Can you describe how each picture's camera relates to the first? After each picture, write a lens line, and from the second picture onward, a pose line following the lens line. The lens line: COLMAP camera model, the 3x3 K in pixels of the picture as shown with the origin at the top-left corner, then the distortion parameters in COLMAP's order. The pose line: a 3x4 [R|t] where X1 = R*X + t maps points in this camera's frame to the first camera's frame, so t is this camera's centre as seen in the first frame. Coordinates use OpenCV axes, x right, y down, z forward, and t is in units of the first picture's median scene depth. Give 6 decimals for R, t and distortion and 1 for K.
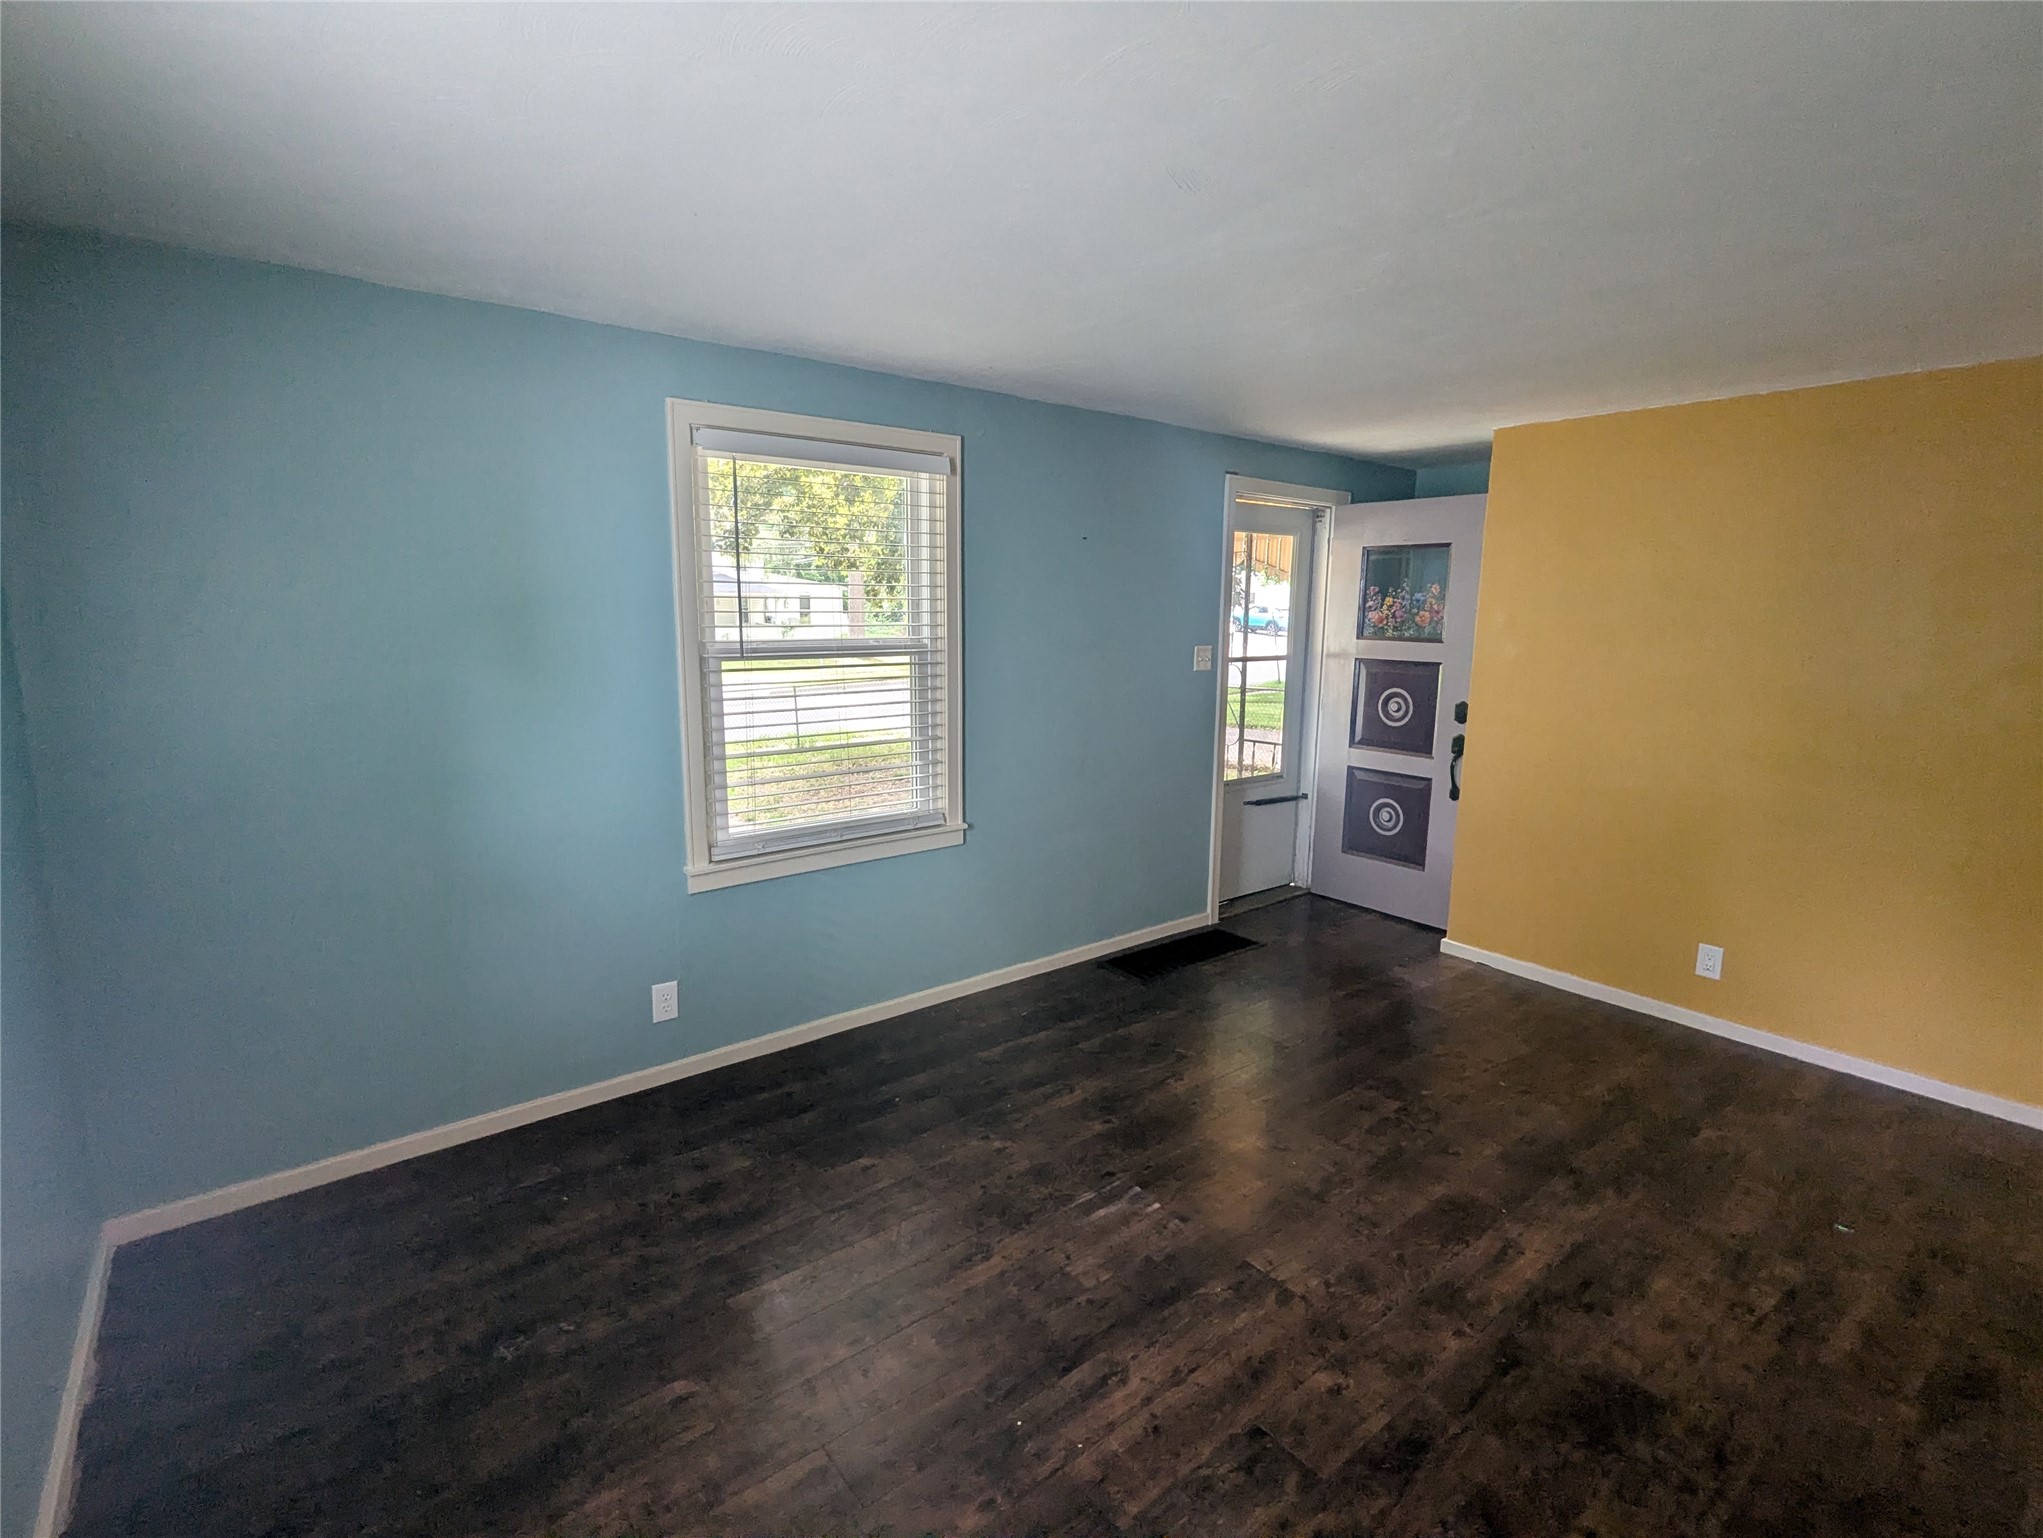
lens RADIAL K [[972.8, 0, 1024.7], [0, 972.8, 766.6], [0, 0, 1]] dist [-0.004251, 0.002920]
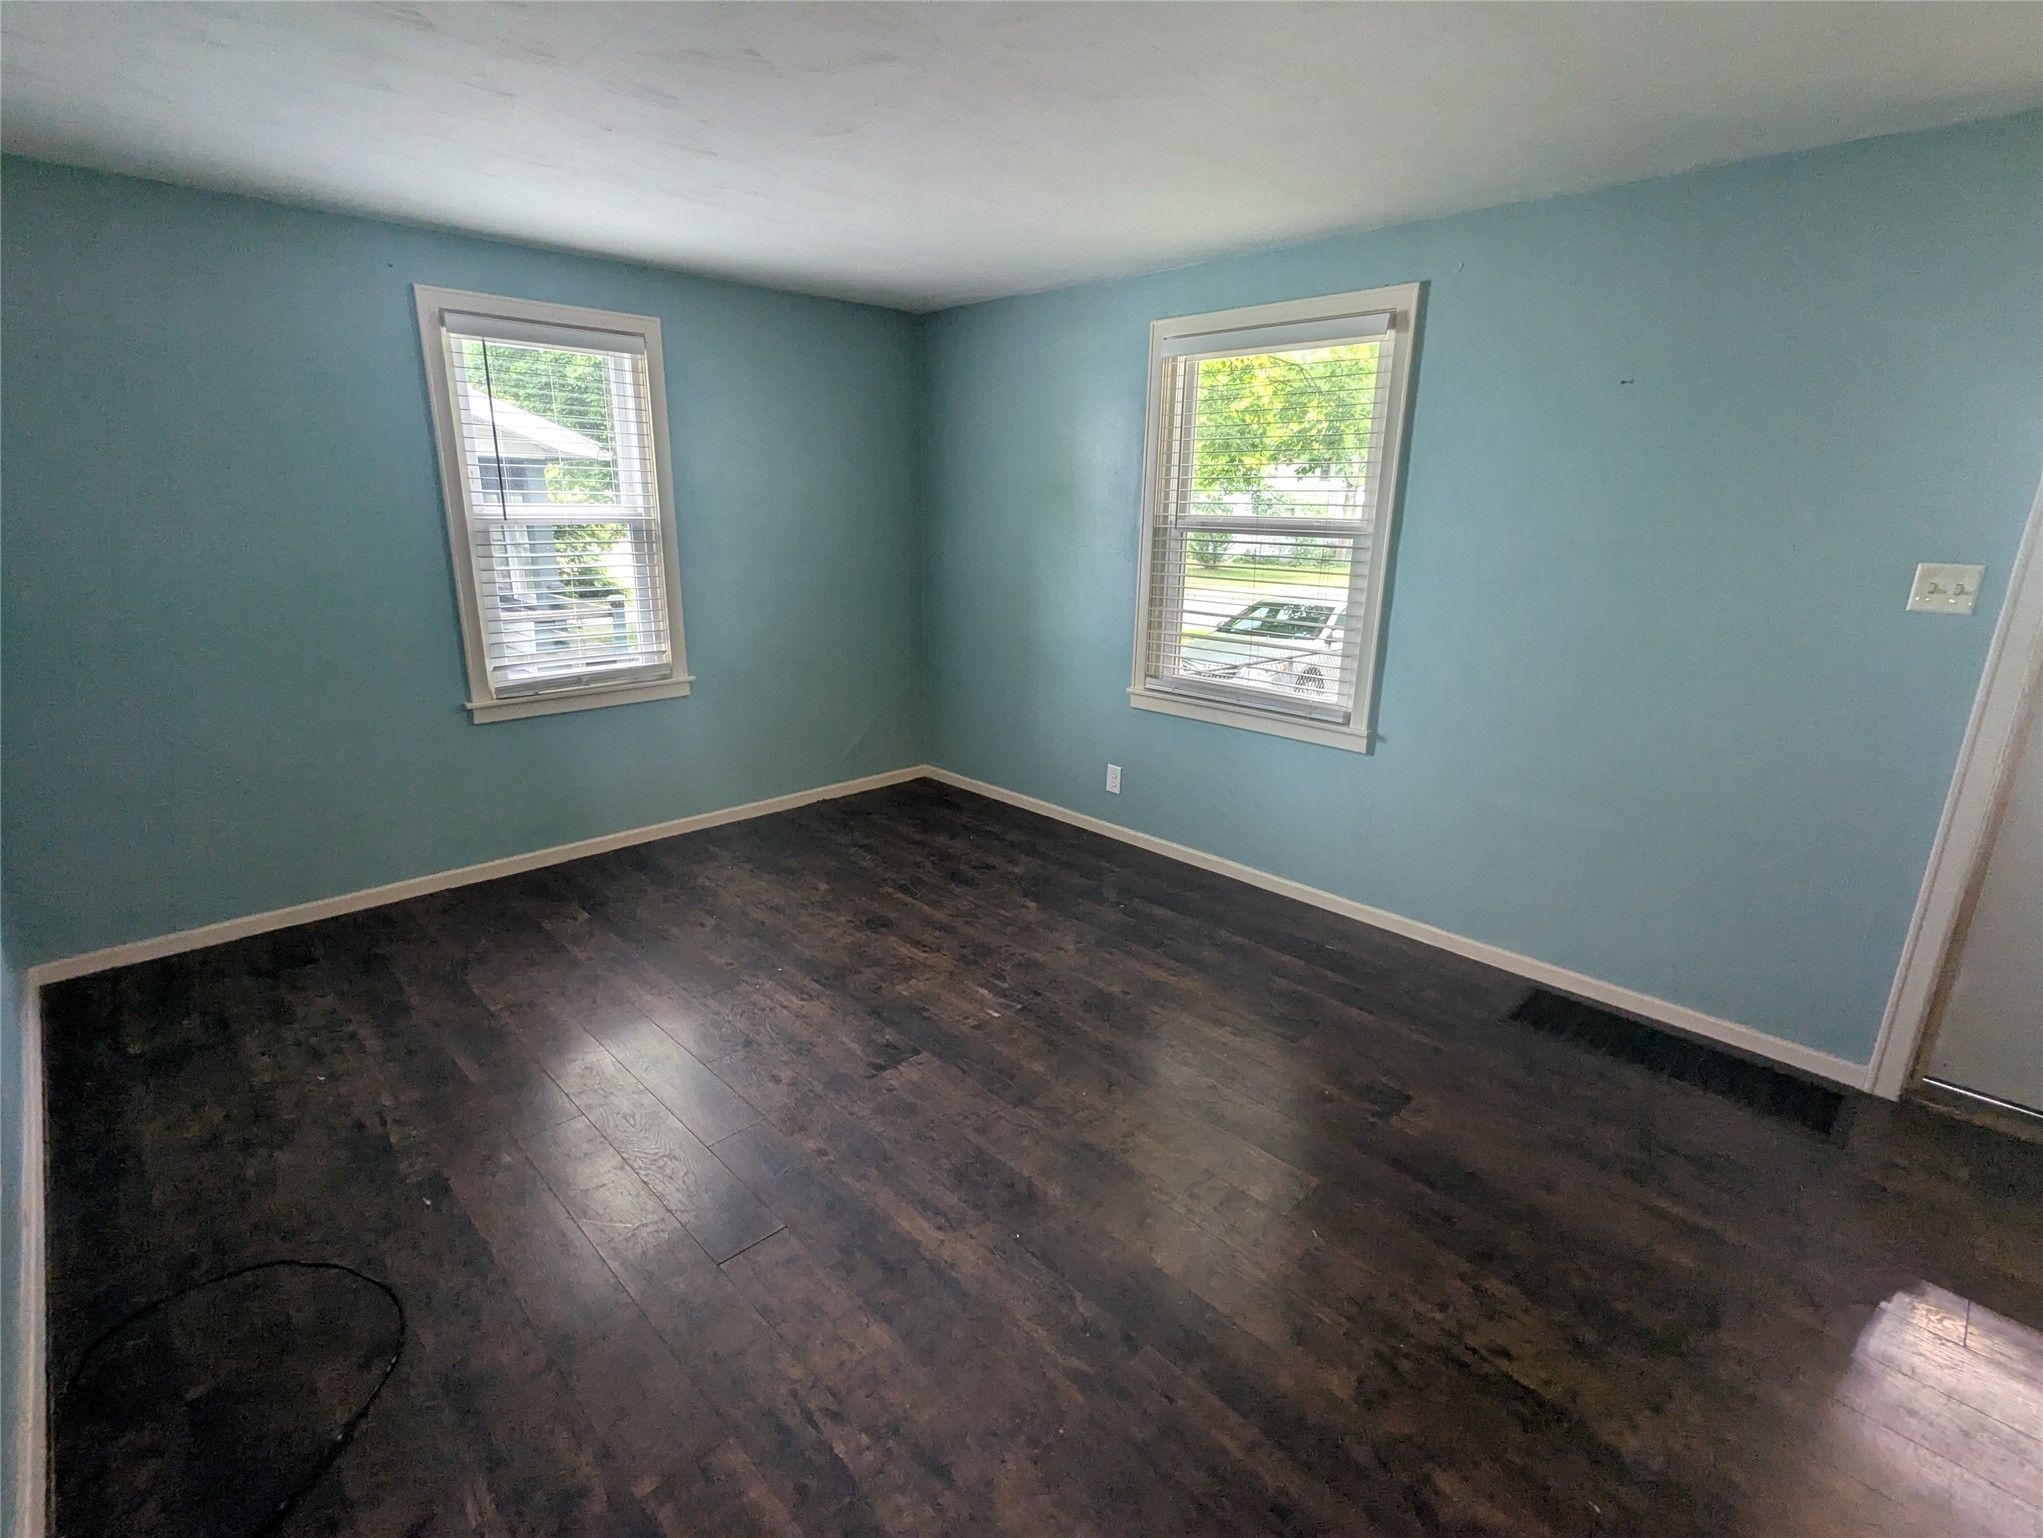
lens RADIAL K [[964.9, 0, 1018.9], [0, 964.9, 774.1], [0, 0, 1]] dist [-0.001142, -0.000028]
pose [[0.095646, 0.270851, -0.957858, 0.965621], [-0.174105, 0.951988, 0.251806, -0.091088], [0.980071, 0.142683, 0.138210, 0.697170]]
